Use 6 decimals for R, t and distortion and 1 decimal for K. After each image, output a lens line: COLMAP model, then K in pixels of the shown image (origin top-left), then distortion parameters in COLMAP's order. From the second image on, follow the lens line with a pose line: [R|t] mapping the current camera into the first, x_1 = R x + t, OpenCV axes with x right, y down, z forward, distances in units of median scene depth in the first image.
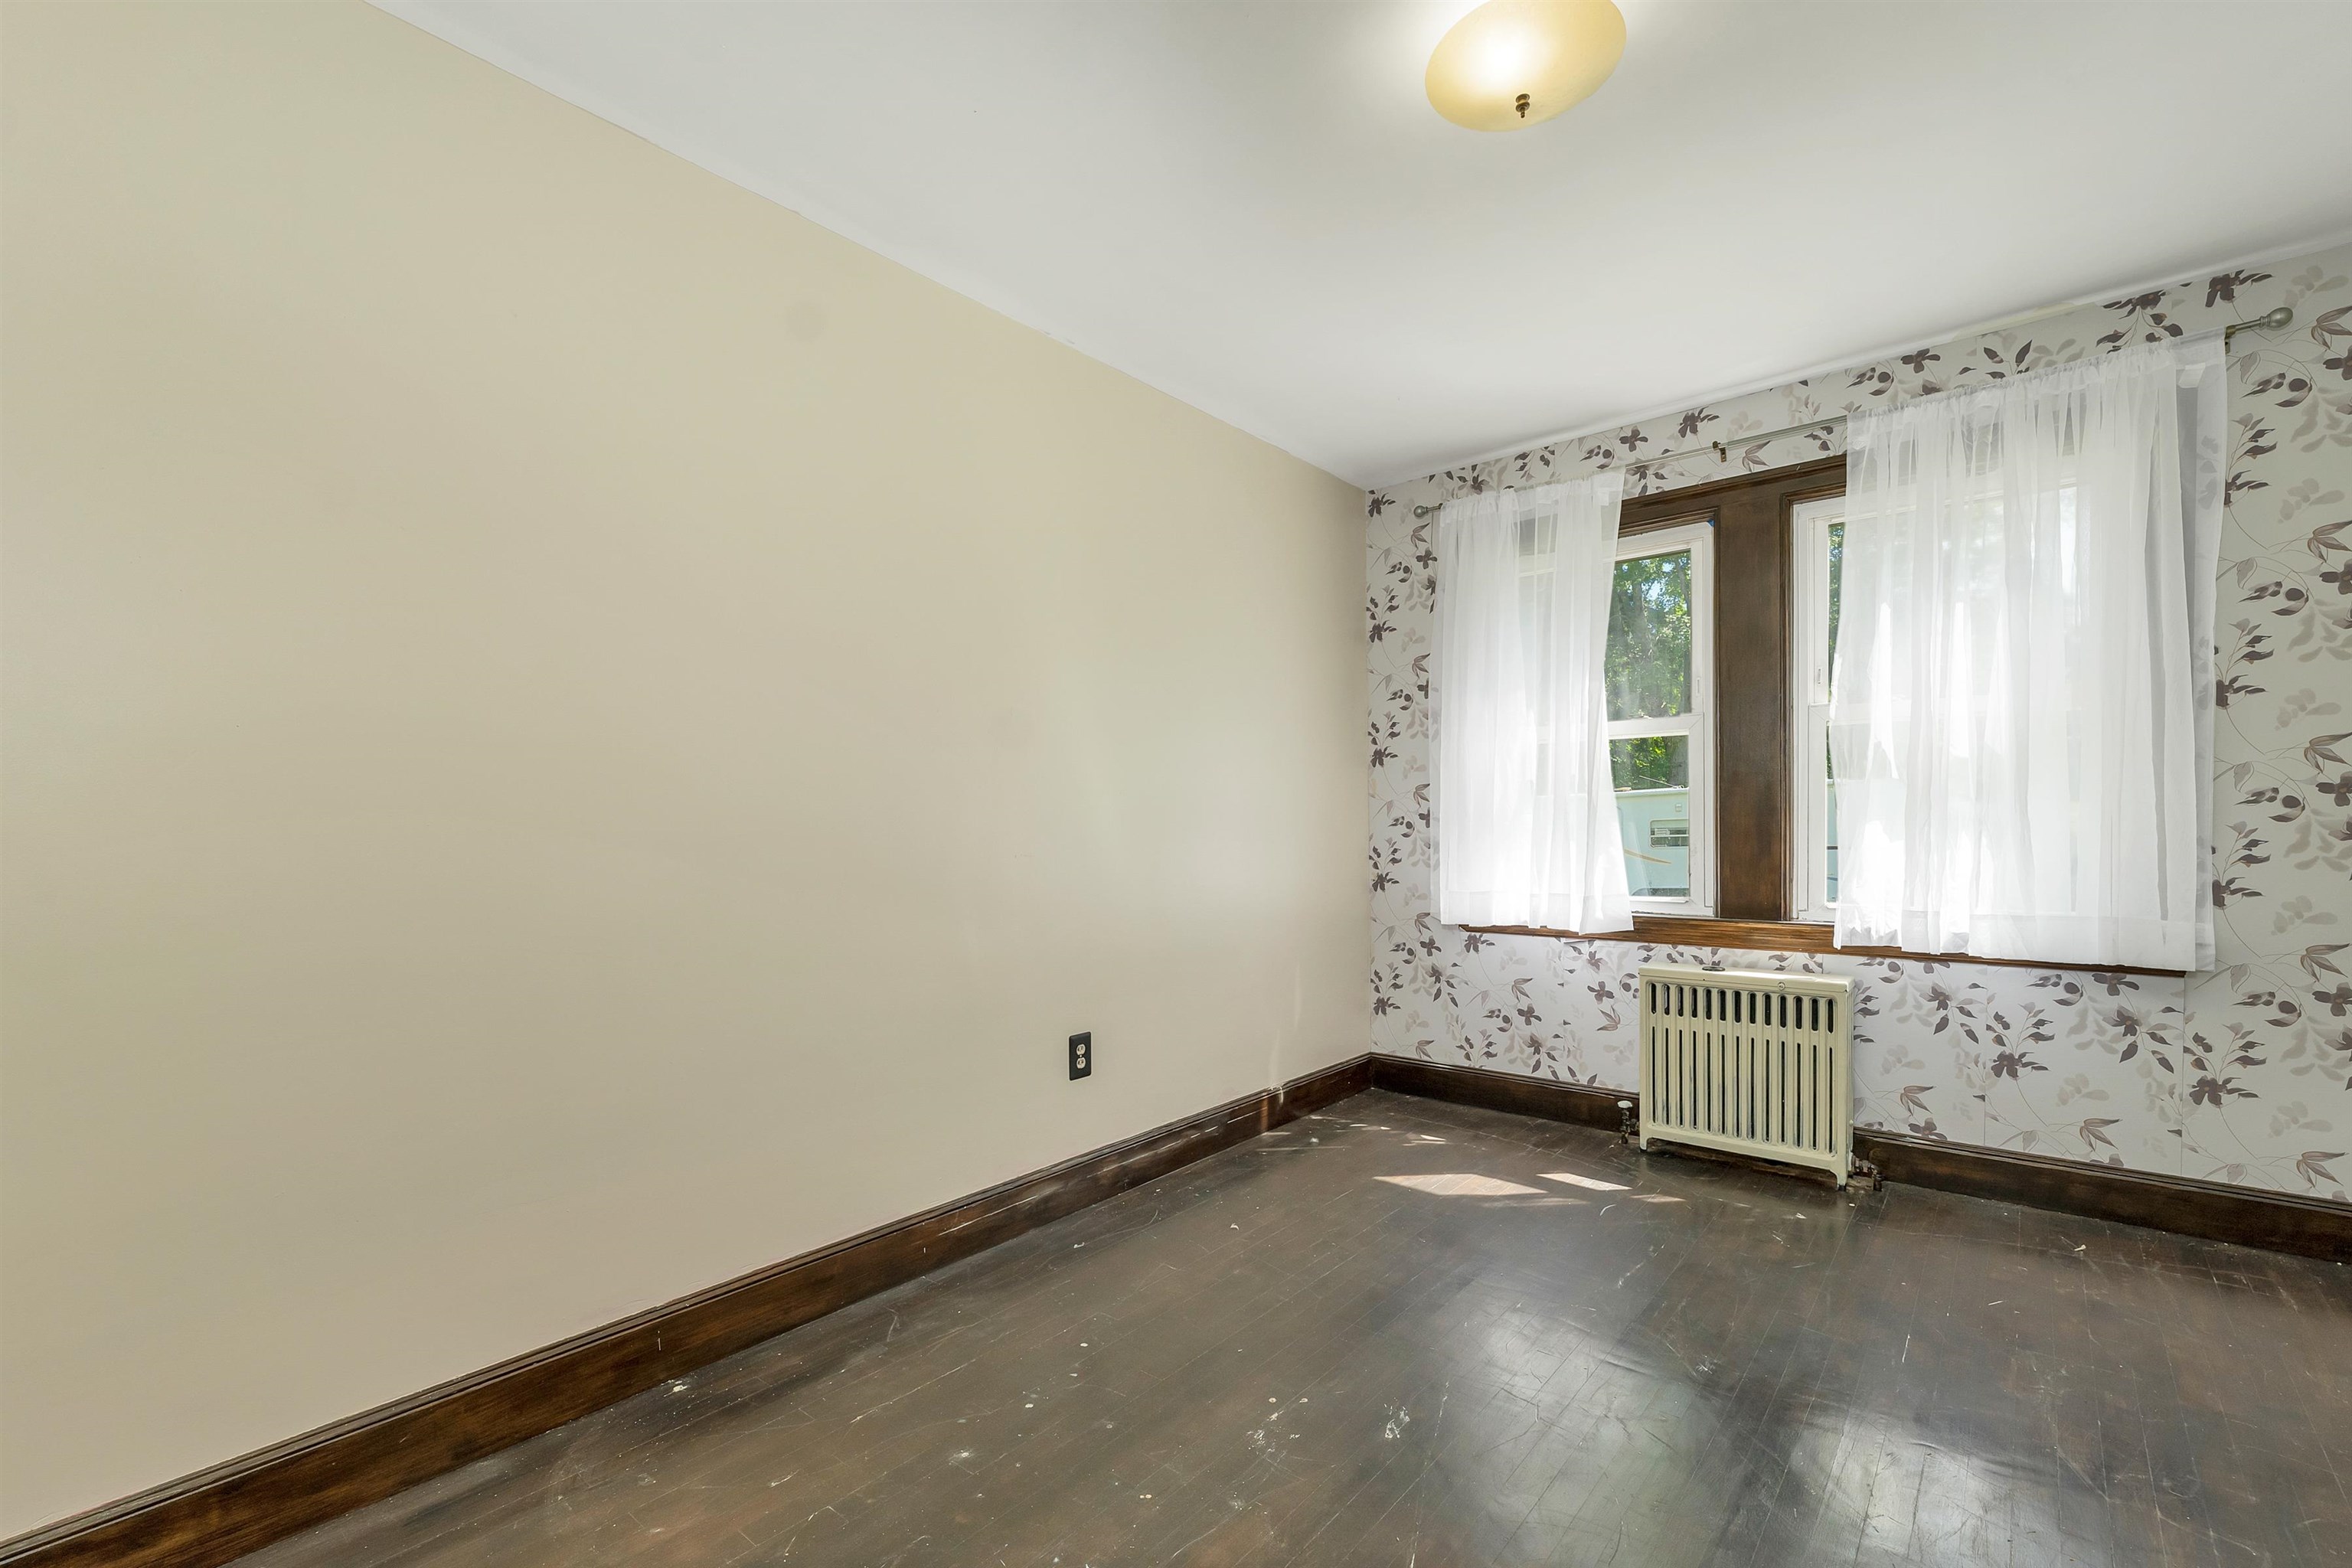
lens RADIAL K [[971.4, 0, 1213.9], [0, 971.4, 849.5], [0, 0, 1]] dist [-0.000579, -0.000897]
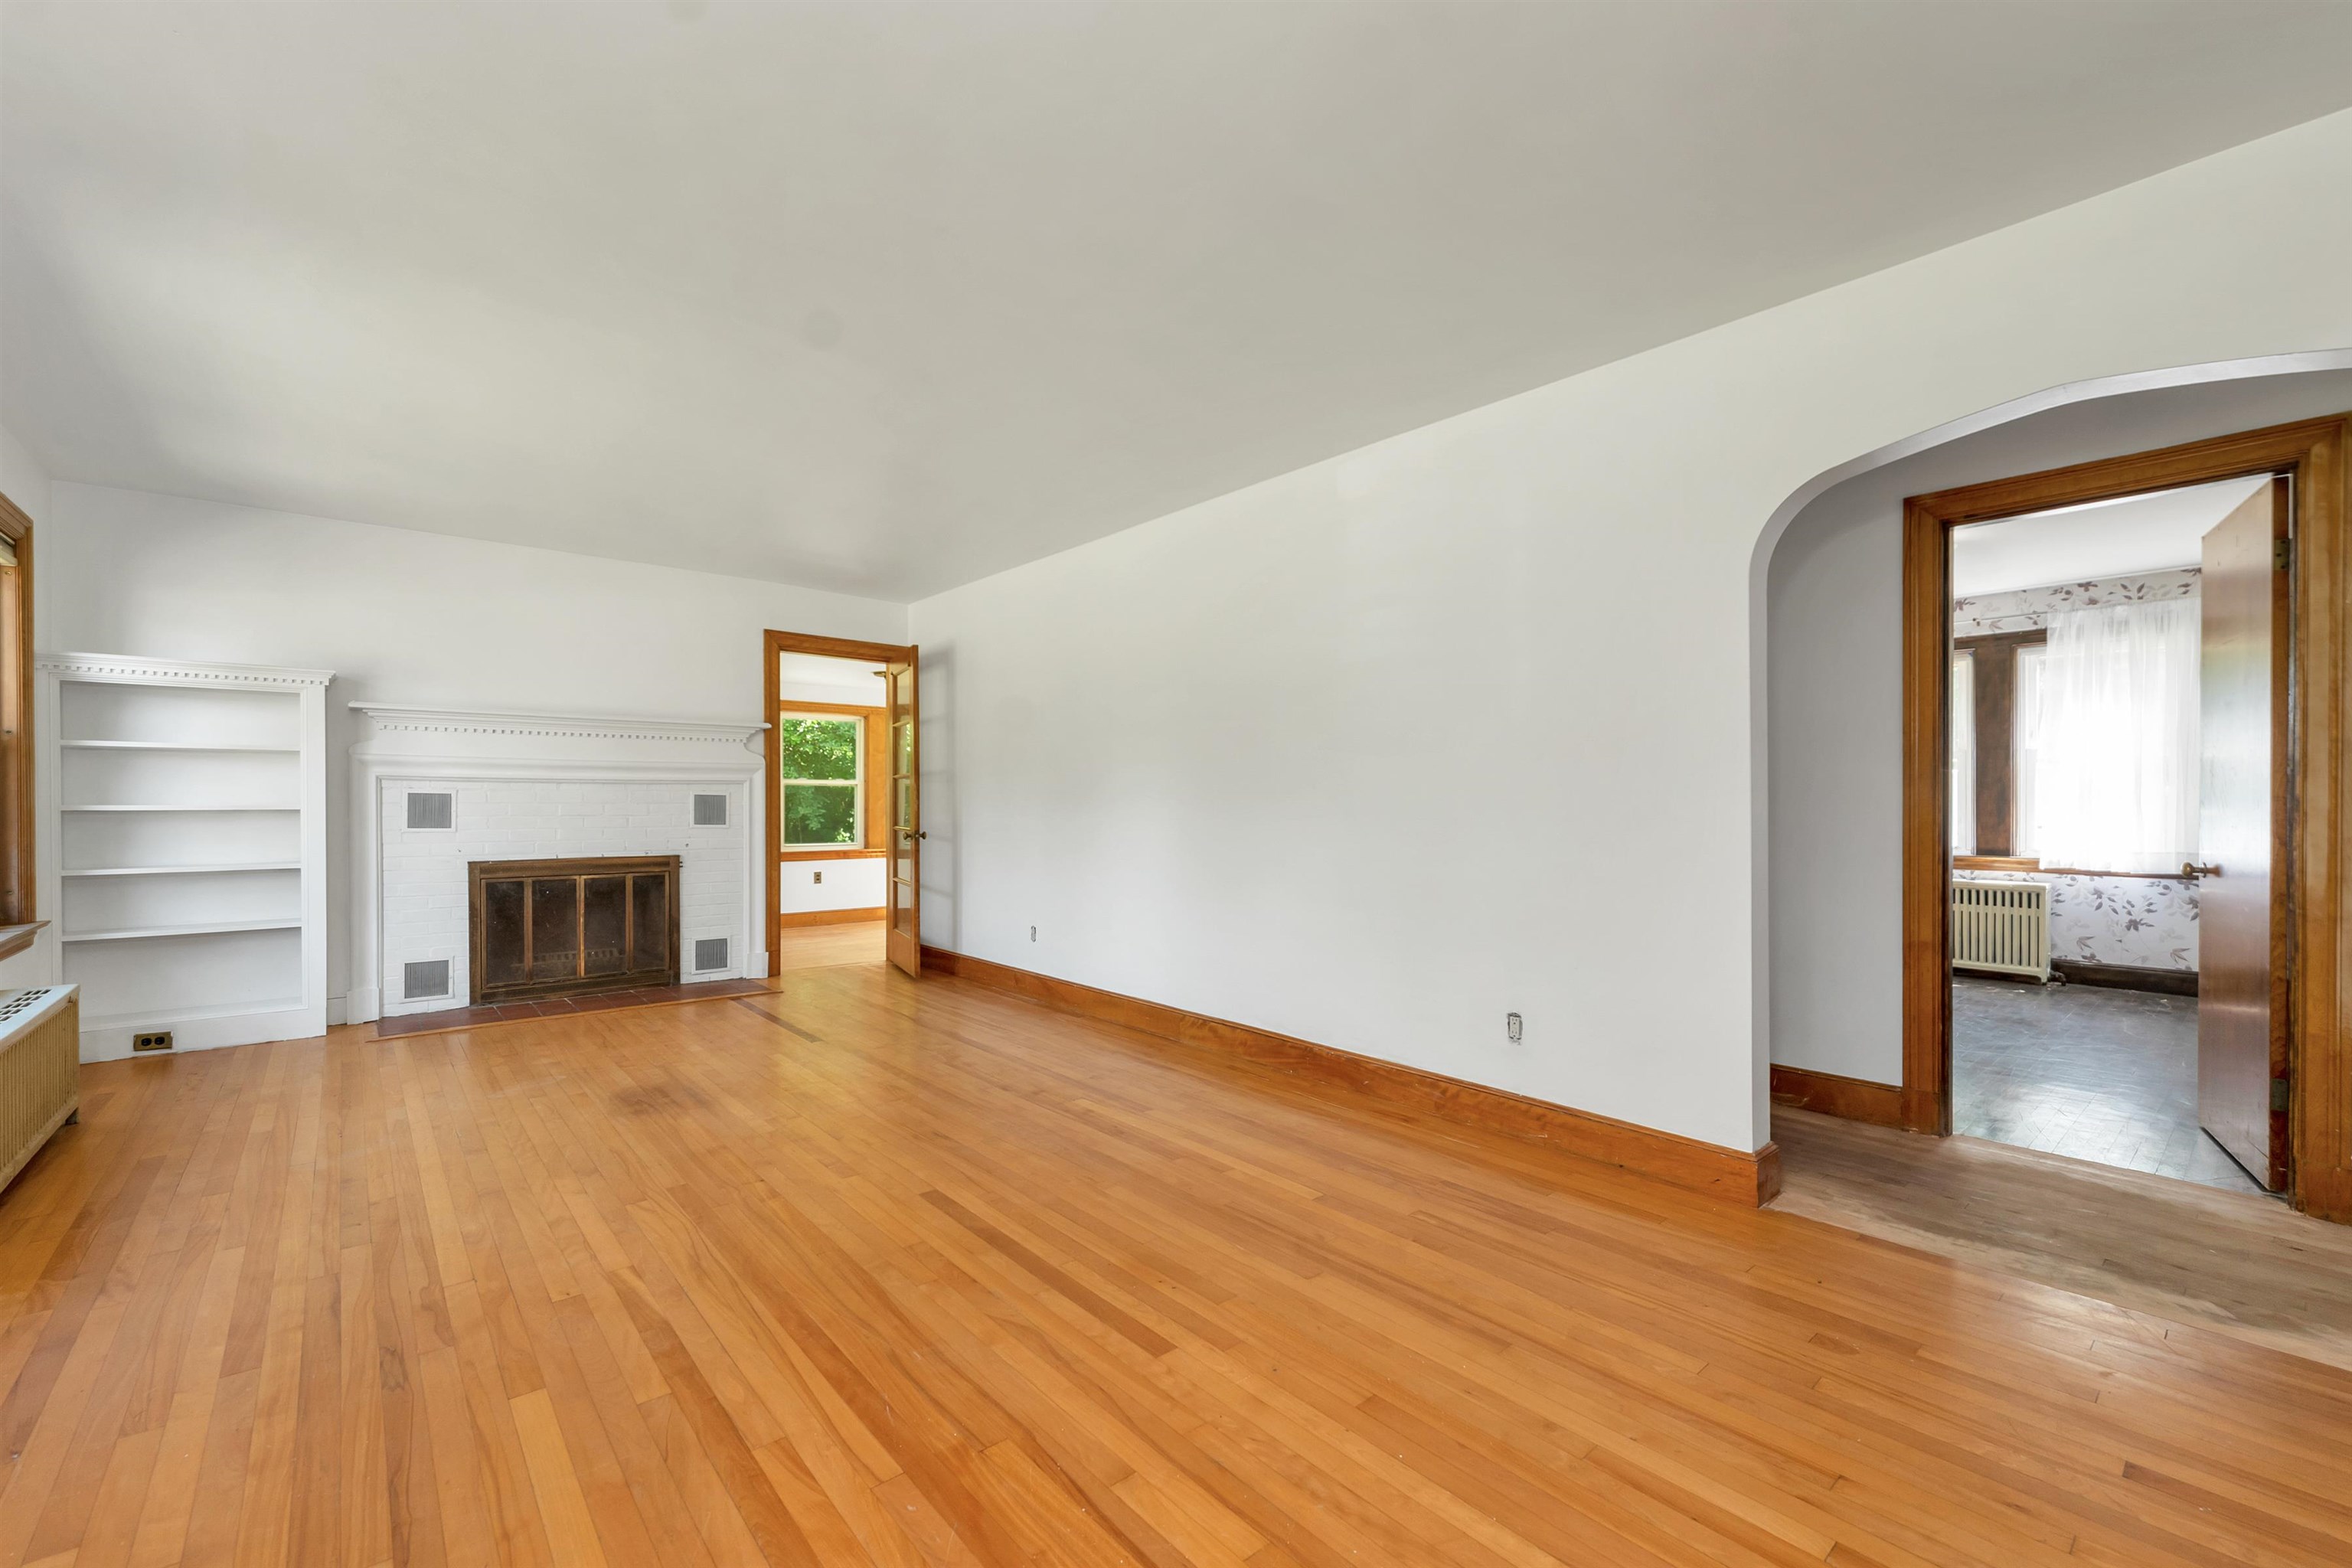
lens RADIAL K [[971.4, 0, 1175.2], [0, 971.4, 804.6], [0, 0, 1]] dist [-0.000579, -0.000897]
pose [[0.985417, 0.012326, -0.169711, -0.843069], [-0.015075, 0.999775, -0.014920, 0.024774], [0.169489, 0.017261, 0.985381, -1.376878]]
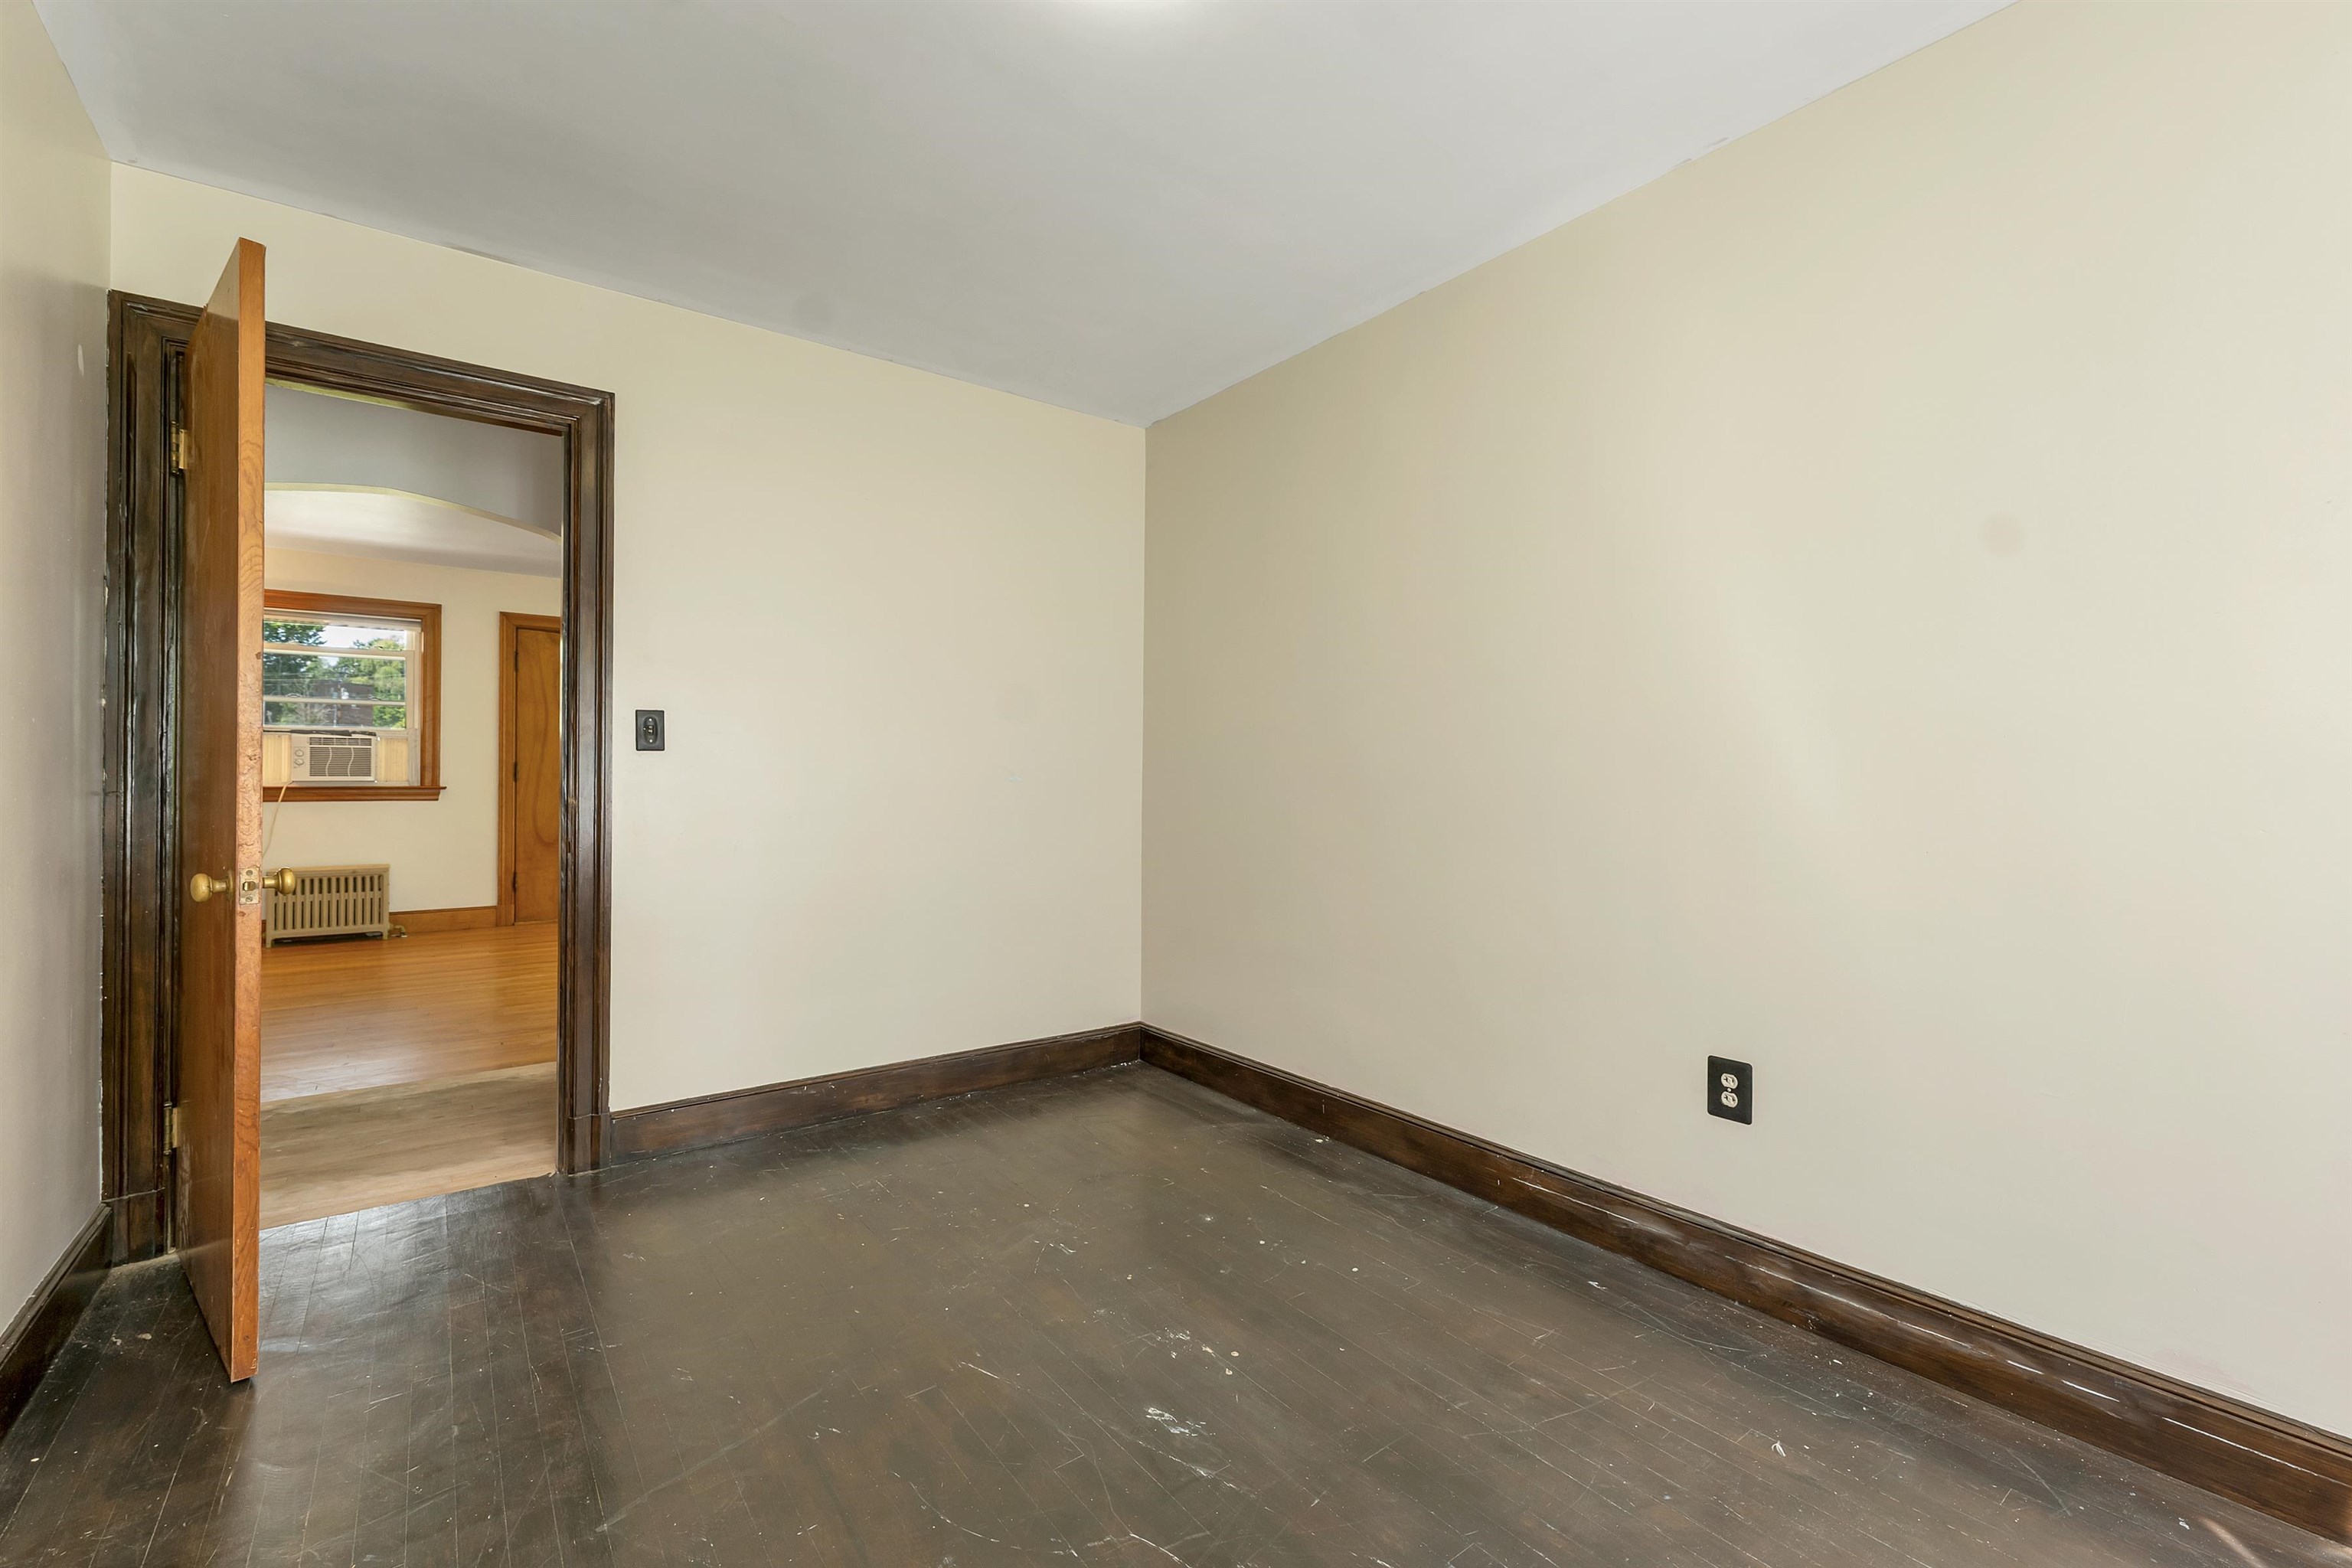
lens RADIAL K [[971.4, 0, 1145.8], [0, 971.4, 772.6], [0, 0, 1]] dist [-0.000579, -0.000897]
pose [[-0.242094, 0.002528, -0.970249, 0.680431], [-0.025336, 0.999639, 0.008927, -0.023025], [0.969922, 0.026743, -0.241943, 0.738128]]
